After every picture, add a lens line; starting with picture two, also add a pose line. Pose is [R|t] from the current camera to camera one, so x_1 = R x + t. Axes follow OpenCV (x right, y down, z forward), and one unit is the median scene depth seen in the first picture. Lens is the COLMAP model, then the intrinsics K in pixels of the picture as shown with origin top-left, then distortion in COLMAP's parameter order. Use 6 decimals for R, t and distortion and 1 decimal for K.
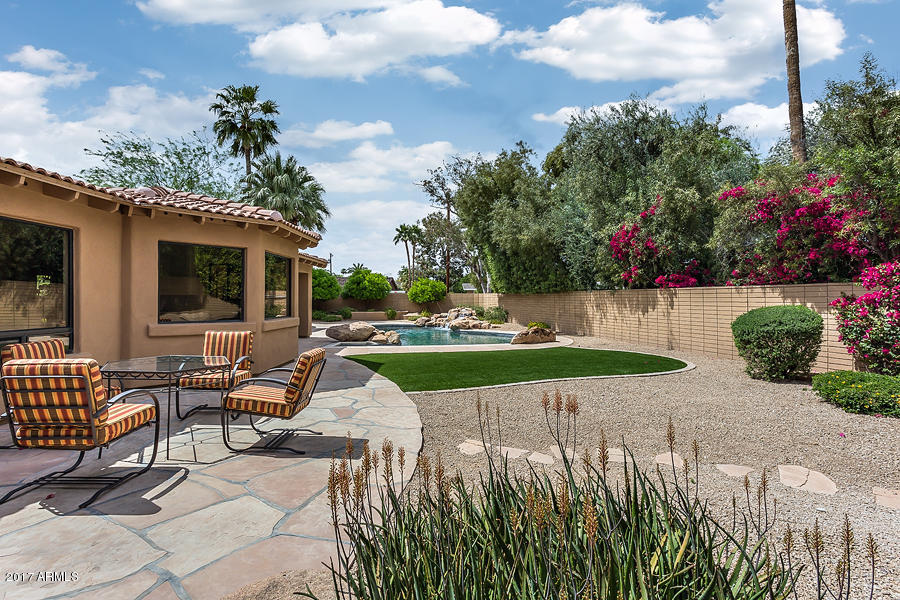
lens RADIAL K [[441.4, 0, 450.0], [0, 441.4, 300.0], [0, 0, 1]] dist [-0.050502, 0.000510]
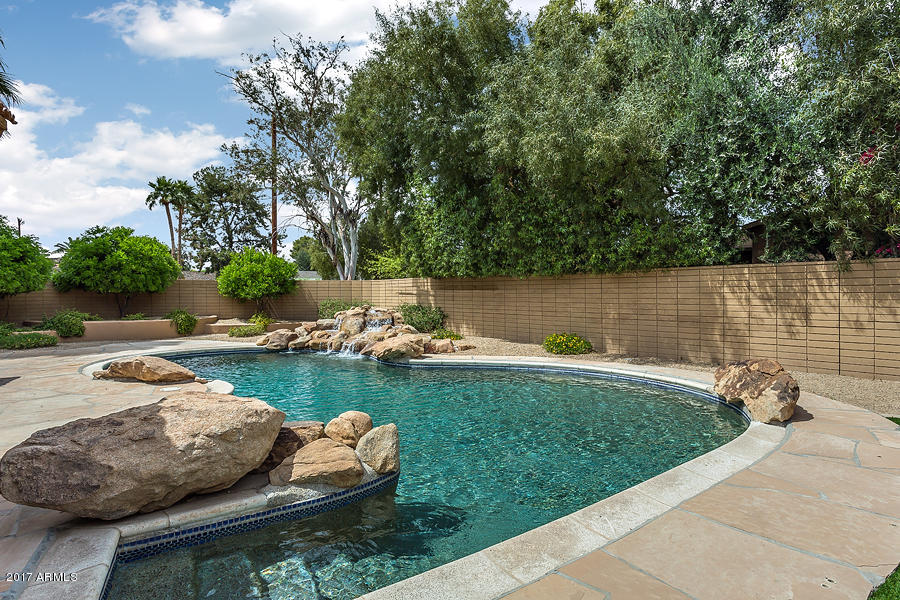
lens RADIAL K [[526.1, 0, 447.1], [0, 526.1, 291.9], [0, 0, 1]] dist [0.000527, 0.001491]
pose [[0.914429, -0.007512, 0.404677, -0.084883], [0.010189, 0.999938, -0.004461, 0.003084], [-0.404618, 0.008203, 0.914449, 0.306532]]
